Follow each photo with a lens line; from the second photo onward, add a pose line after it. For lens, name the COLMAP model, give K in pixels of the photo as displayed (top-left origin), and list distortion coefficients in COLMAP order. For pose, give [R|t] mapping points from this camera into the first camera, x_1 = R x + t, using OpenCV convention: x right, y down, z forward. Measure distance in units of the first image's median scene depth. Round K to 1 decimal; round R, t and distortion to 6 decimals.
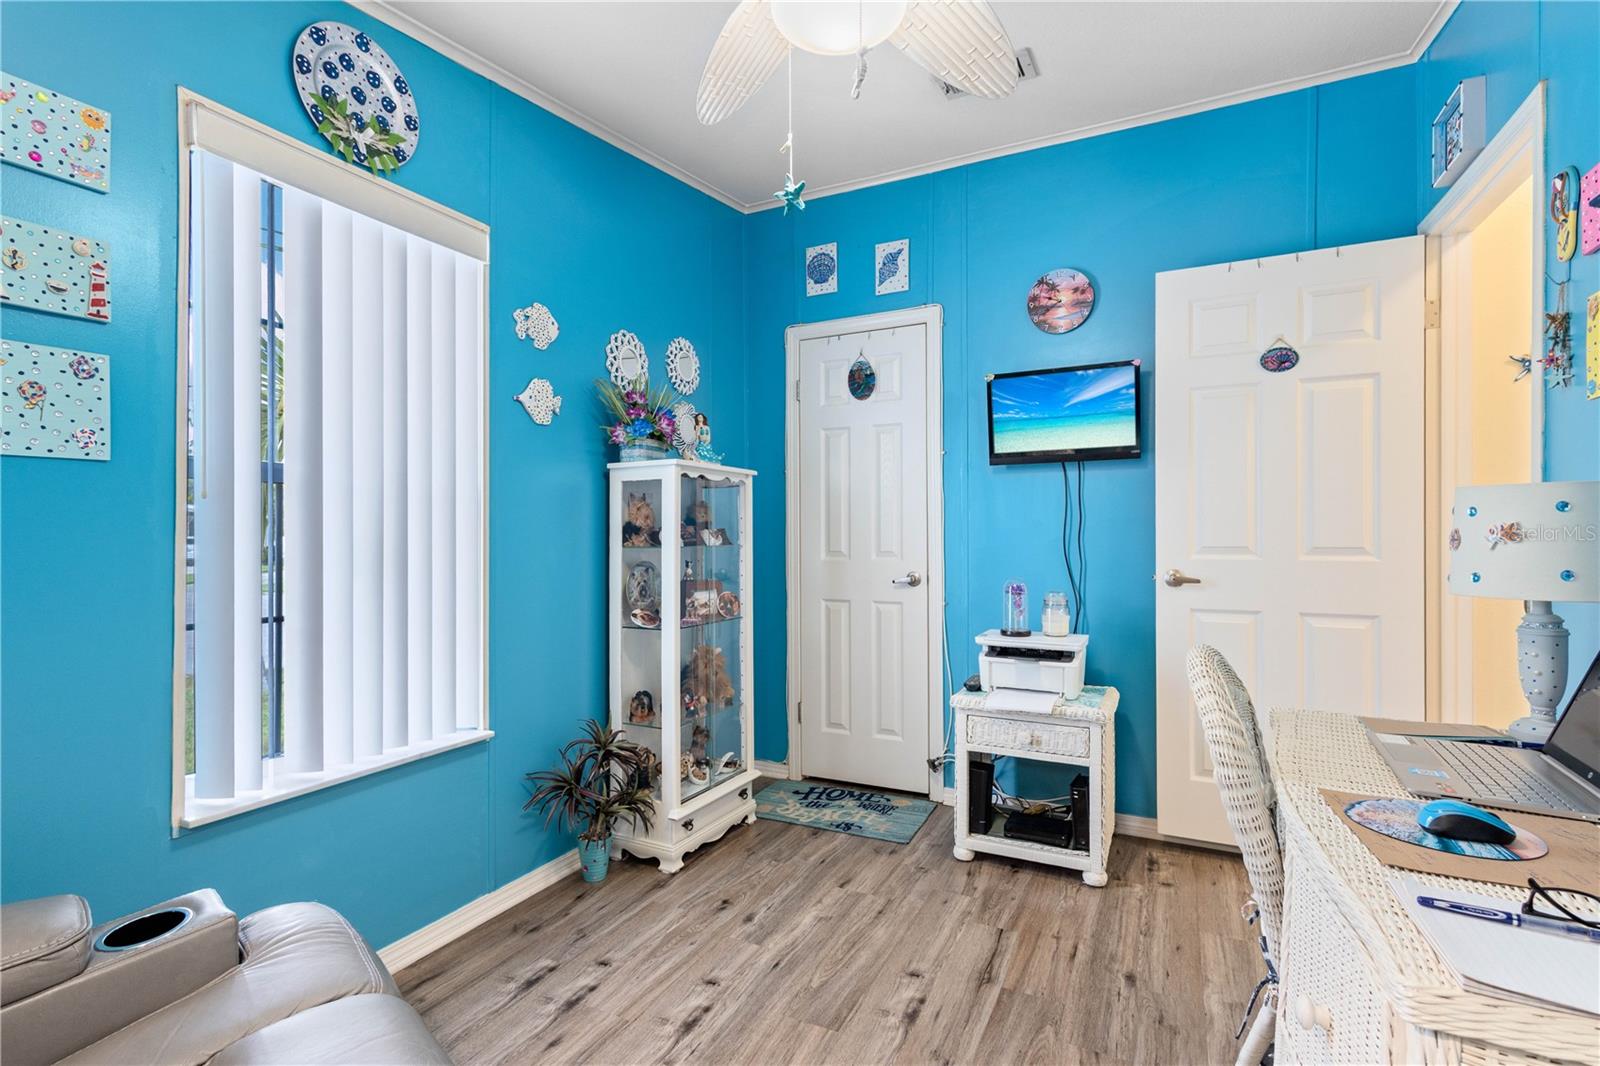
lens RADIAL K [[737.6, 0, 805.7], [0, 737.6, 534.3], [0, 0, 1]] dist [0.010849, -0.001425]
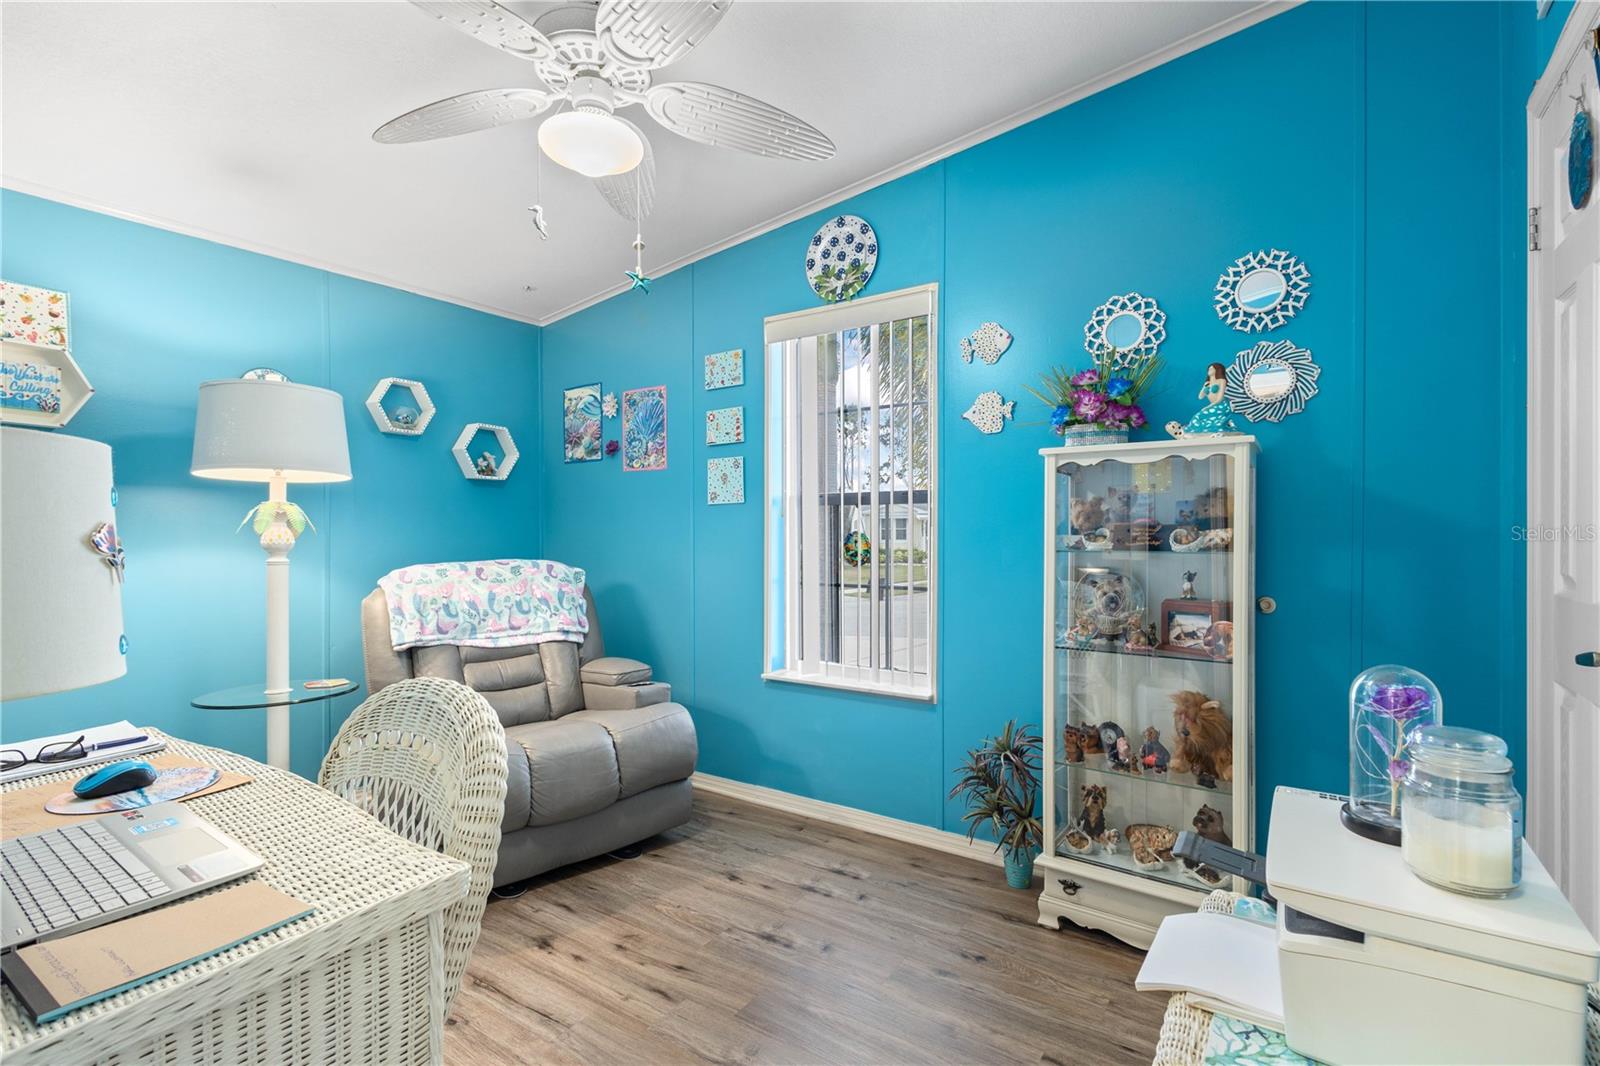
lens RADIAL K [[737.6, 0, 804.5], [0, 737.6, 535.3], [0, 0, 1]] dist [0.010849, -0.001425]
pose [[-0.122915, 0.003867, -0.992410, 0.936121], [0.002691, 0.999990, 0.003563, -0.005824], [0.992414, -0.002233, -0.122924, 1.081933]]
